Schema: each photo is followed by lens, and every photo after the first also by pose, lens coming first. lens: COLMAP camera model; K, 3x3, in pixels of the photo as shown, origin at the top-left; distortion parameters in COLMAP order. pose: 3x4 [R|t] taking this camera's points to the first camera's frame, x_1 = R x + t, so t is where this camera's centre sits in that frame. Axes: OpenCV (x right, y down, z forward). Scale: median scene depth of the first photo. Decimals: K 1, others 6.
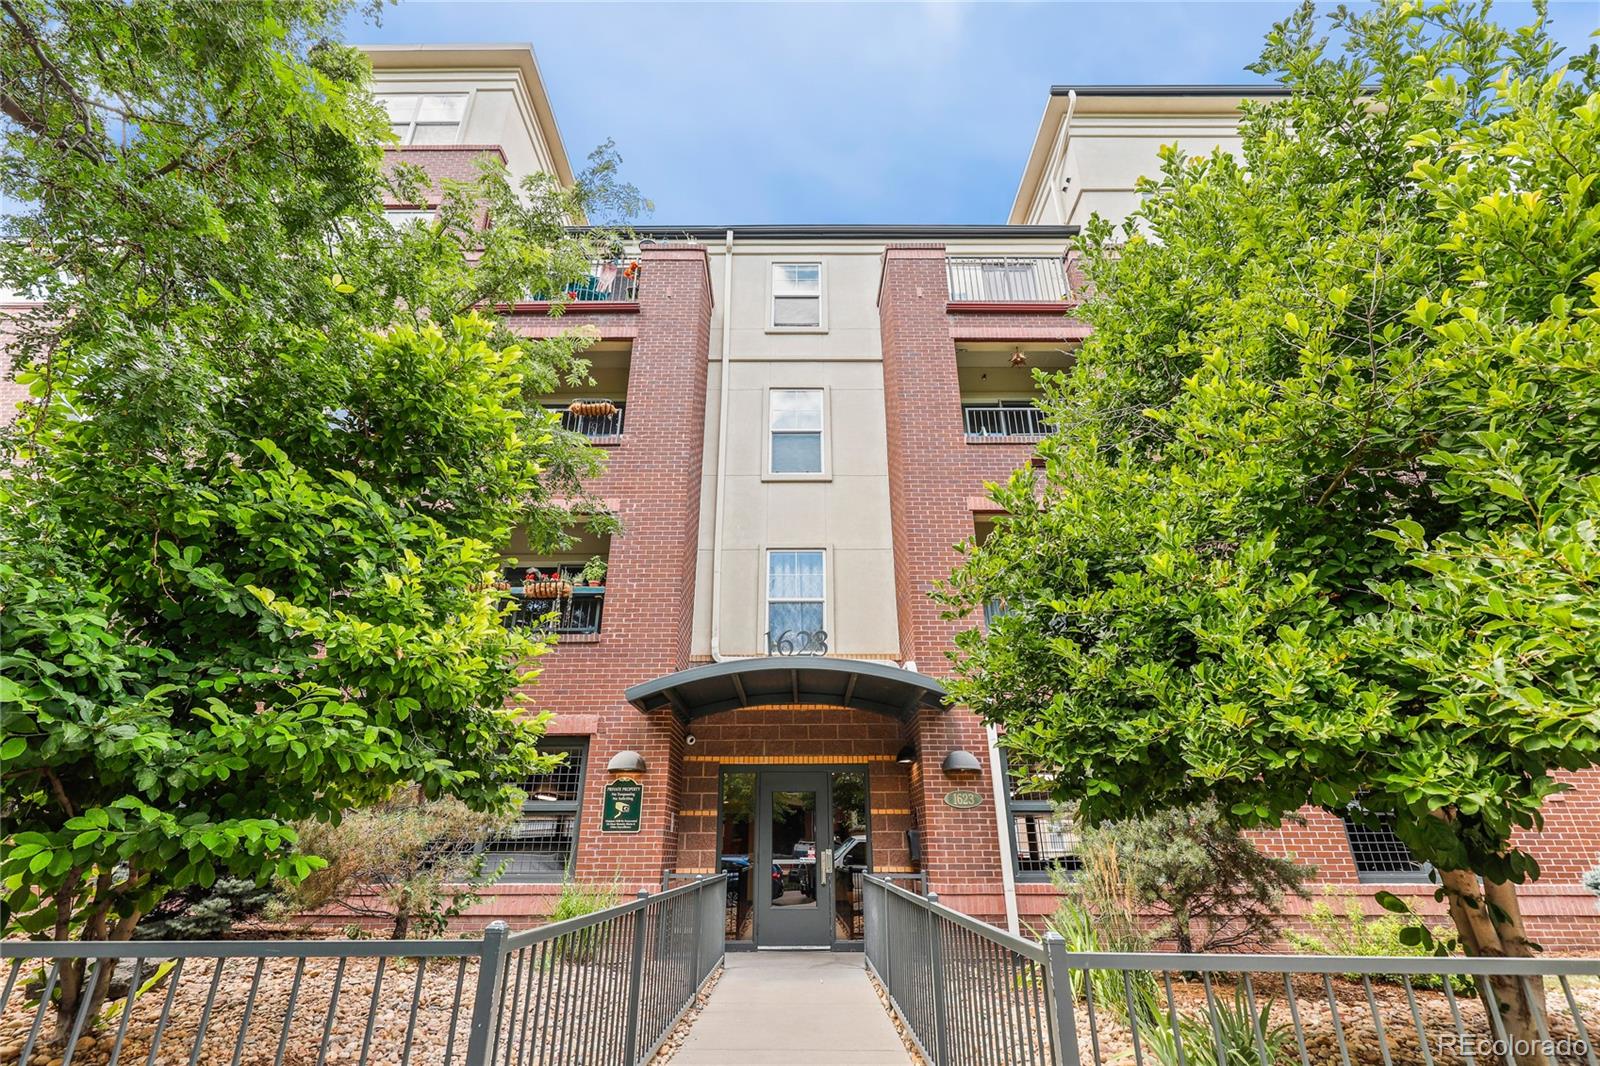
lens RADIAL K [[731.0, 0, 795.8], [0, 731.0, 524.5], [0, 0, 1]] dist [-0.000313, 0.001127]
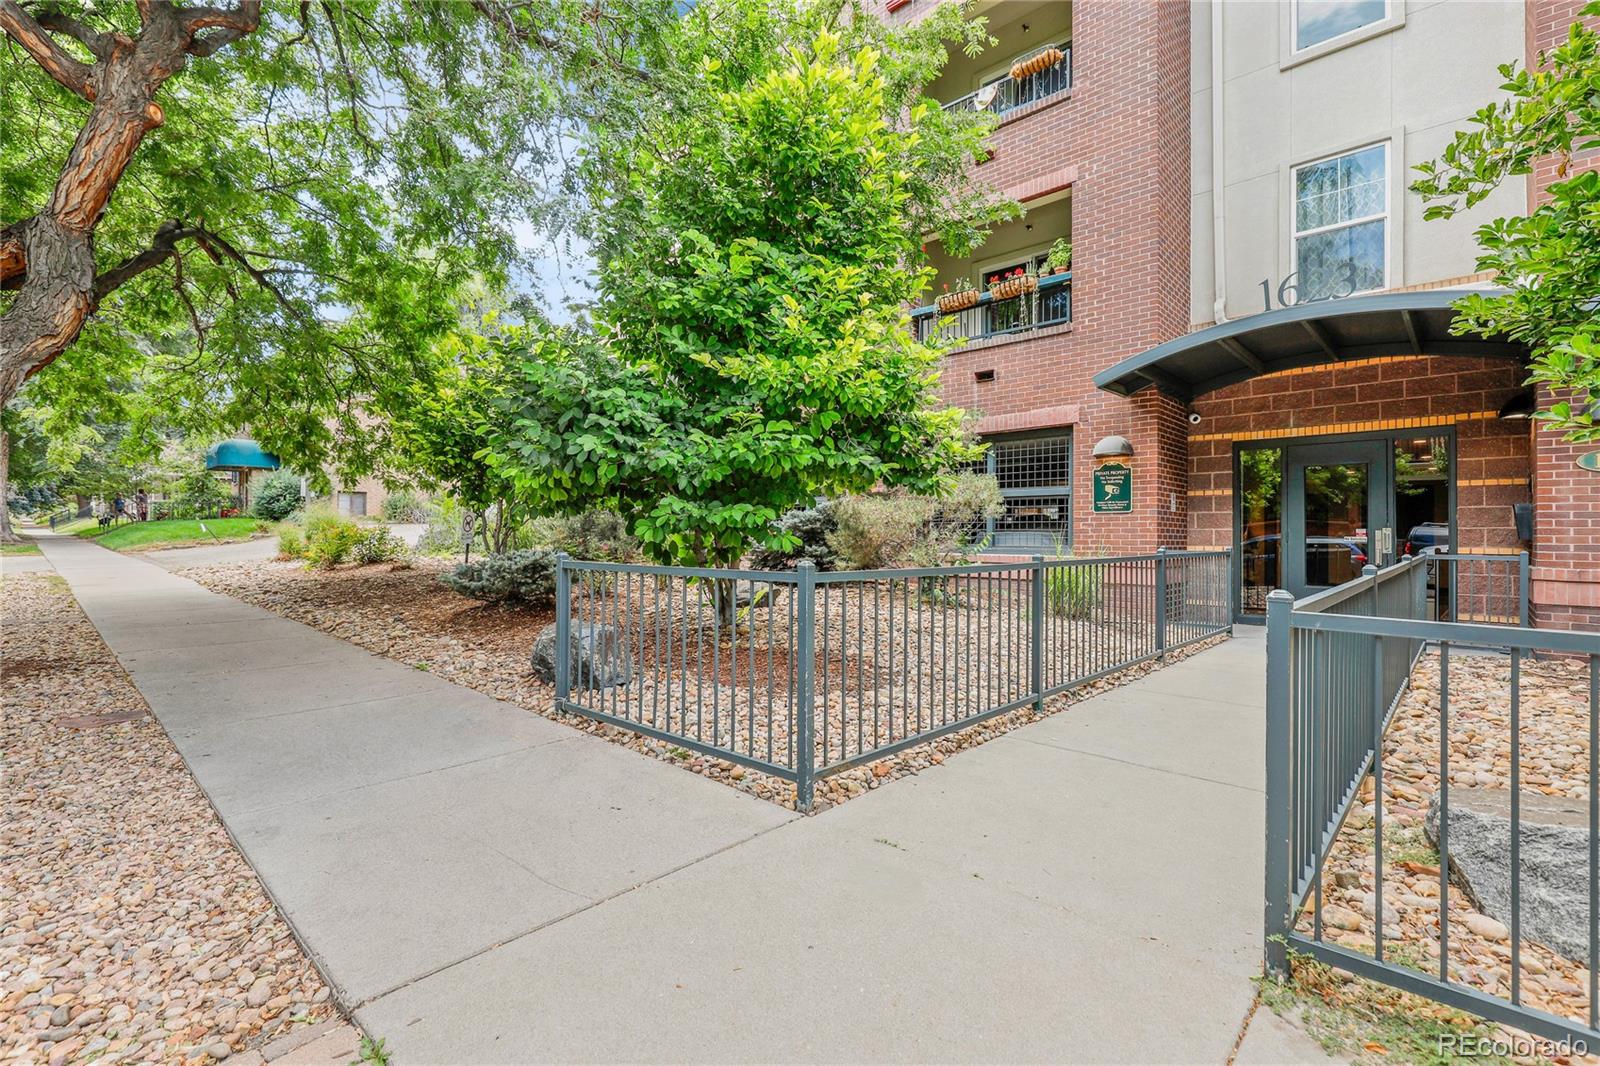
lens RADIAL K [[731.0, 0, 798.3], [0, 731.0, 526.0], [0, 0, 1]] dist [-0.000313, 0.001127]
pose [[0.734305, -0.004030, -0.678808, 0.129343], [0.273956, 0.916689, 0.290912, 0.018263], [0.621084, -0.399581, 0.674233, 0.024618]]
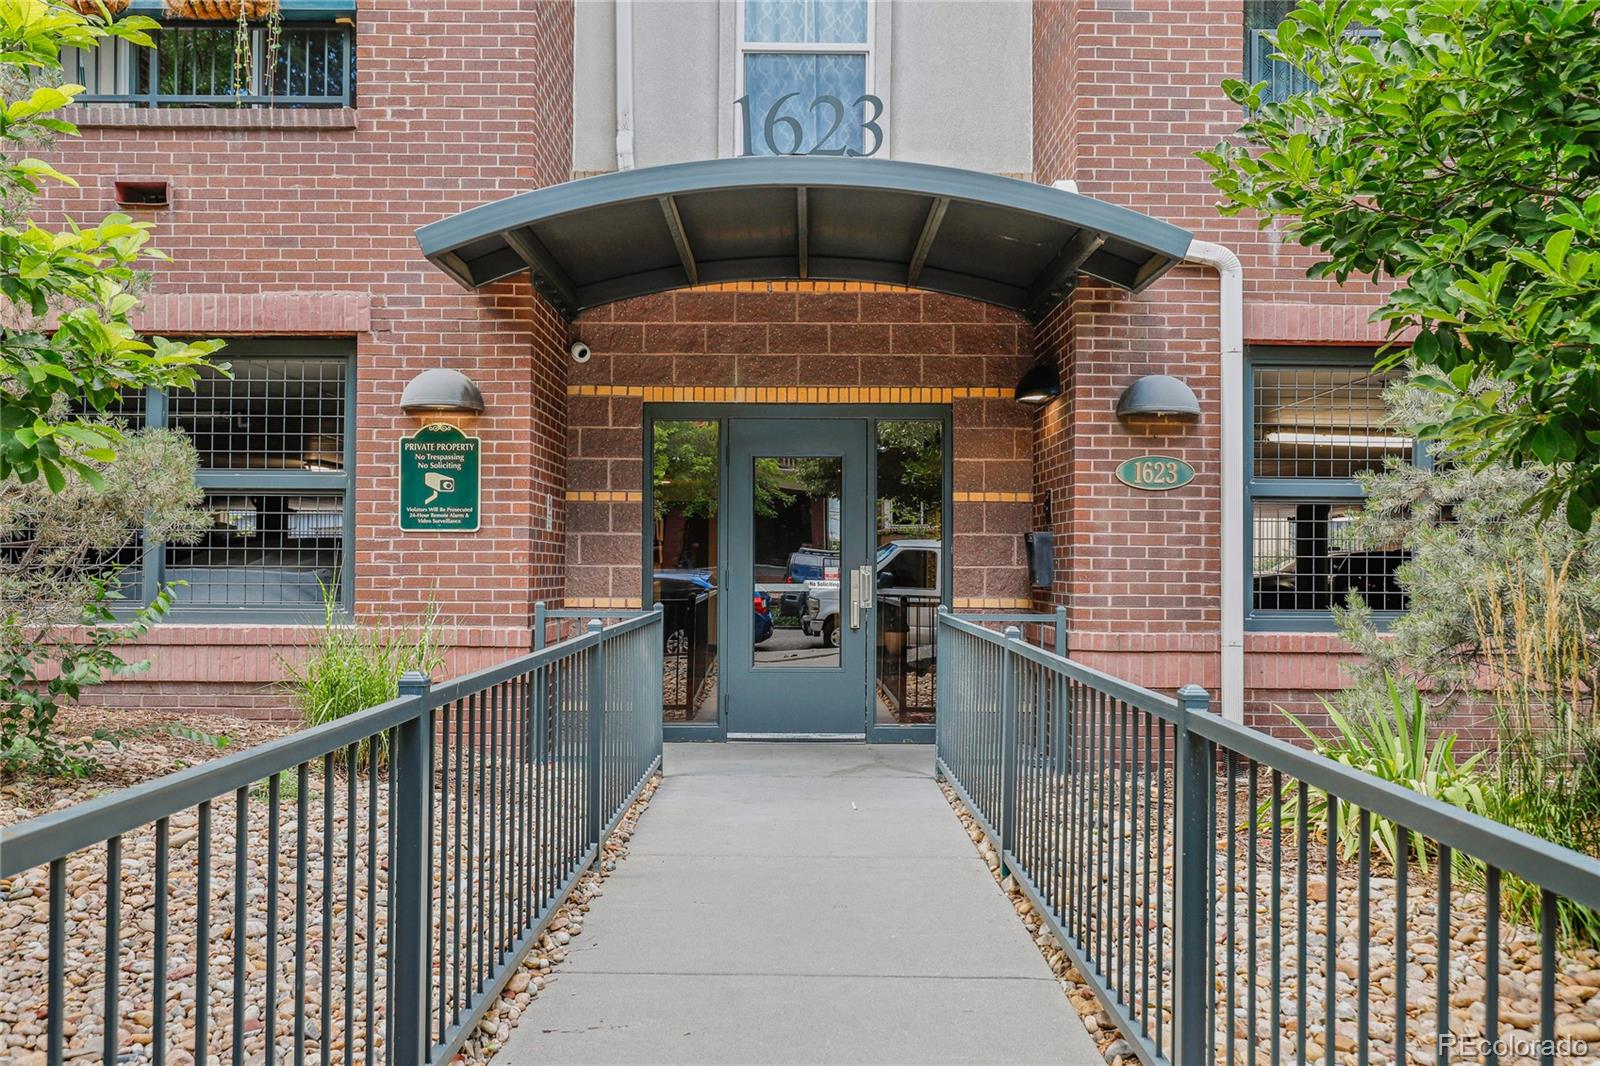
lens RADIAL K [[1311.5, 0, 798.4], [0, 1311.5, 546.7], [0, 0, 1]] dist [0.005379, 0.005009]
pose [[0.999944, 0.007661, 0.007354, -0.009250], [-0.009953, 0.917541, 0.397516, 0.081666], [-0.003702, -0.397567, 0.917566, 0.194909]]
